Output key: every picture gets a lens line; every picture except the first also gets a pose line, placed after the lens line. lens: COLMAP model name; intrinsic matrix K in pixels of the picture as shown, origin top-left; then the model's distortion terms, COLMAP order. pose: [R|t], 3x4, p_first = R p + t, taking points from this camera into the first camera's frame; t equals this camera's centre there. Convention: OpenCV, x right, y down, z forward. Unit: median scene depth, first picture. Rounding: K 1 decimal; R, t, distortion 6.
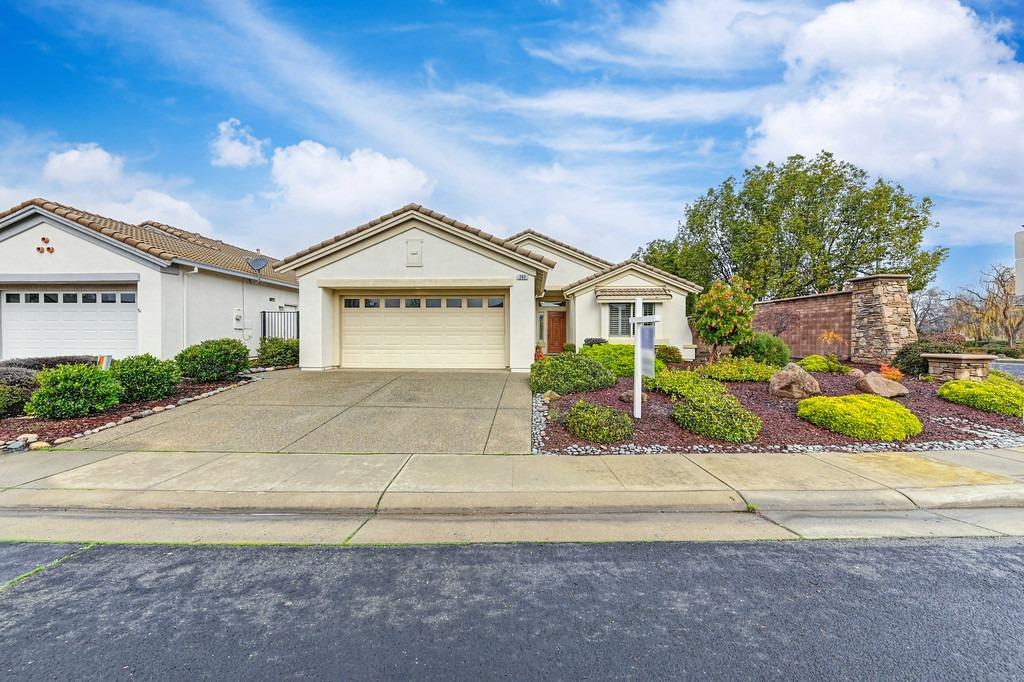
lens RADIAL K [[409.7, 0, 510.7], [0, 409.7, 334.0], [0, 0, 1]] dist [0.002256, 0.000092]
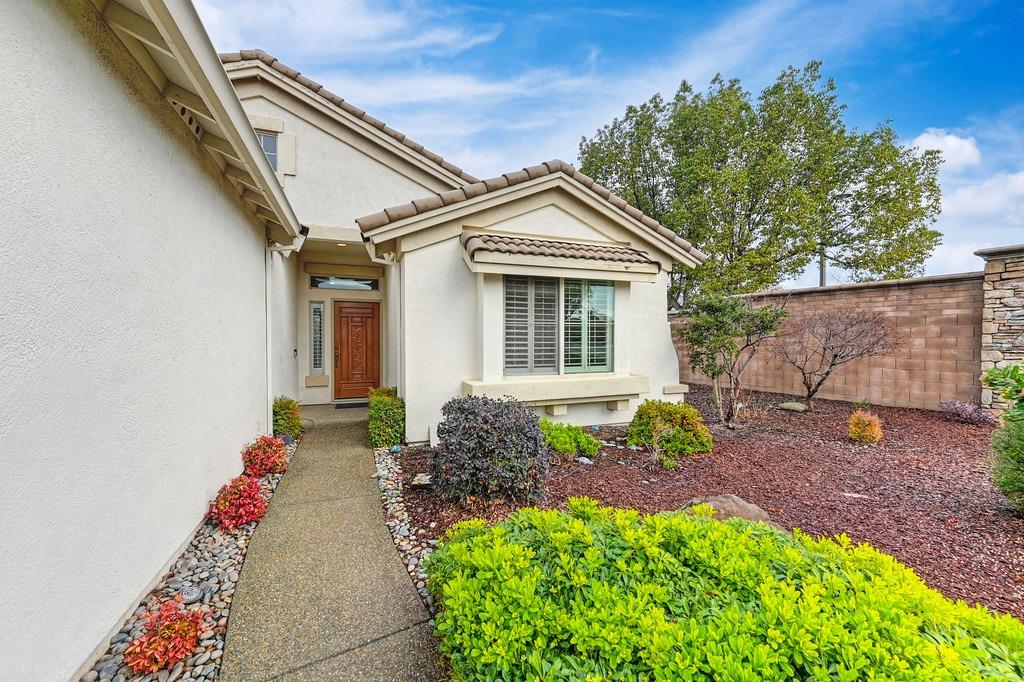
lens RADIAL K [[406.3, 0, 513.3], [0, 406.3, 342.1], [0, 0, 1]] dist [0.001249, -0.000026]
pose [[0.907609, -0.005453, 0.419781, 0.104634], [-0.003975, 0.999759, 0.021581, -0.028062], [-0.419798, -0.021256, 0.907369, 0.690940]]
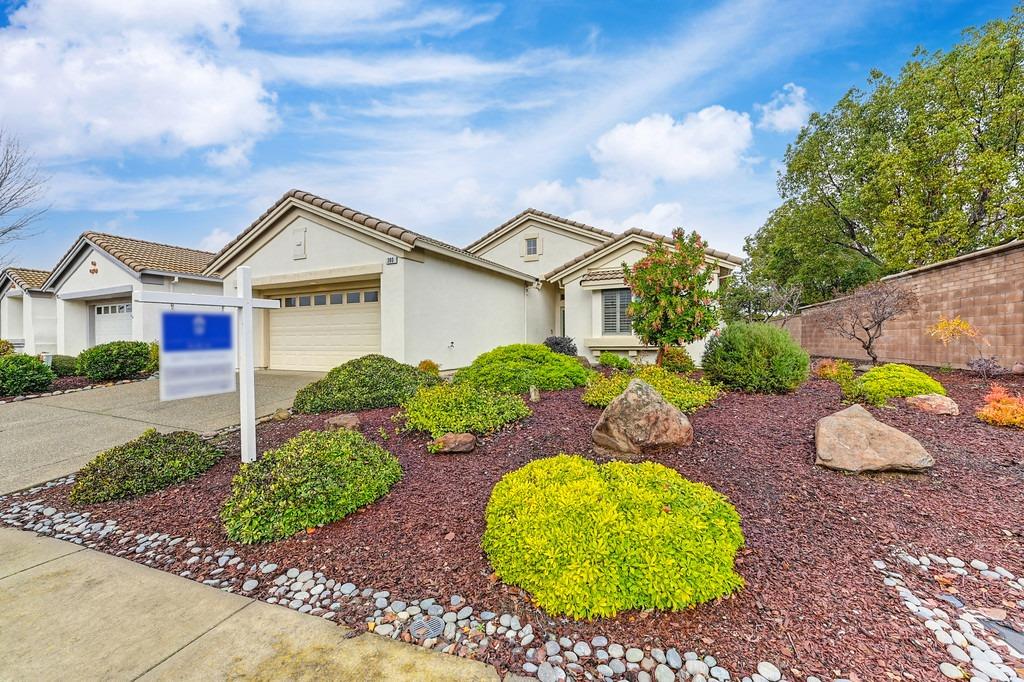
lens RADIAL K [[409.7, 0, 510.7], [0, 409.7, 334.0], [0, 0, 1]] dist [0.002256, 0.000092]
pose [[0.919739, -0.013529, -0.392297, 0.381409], [0.011244, 0.999904, -0.008123, 0.009206], [0.392369, 0.003060, 0.919803, 0.244863]]
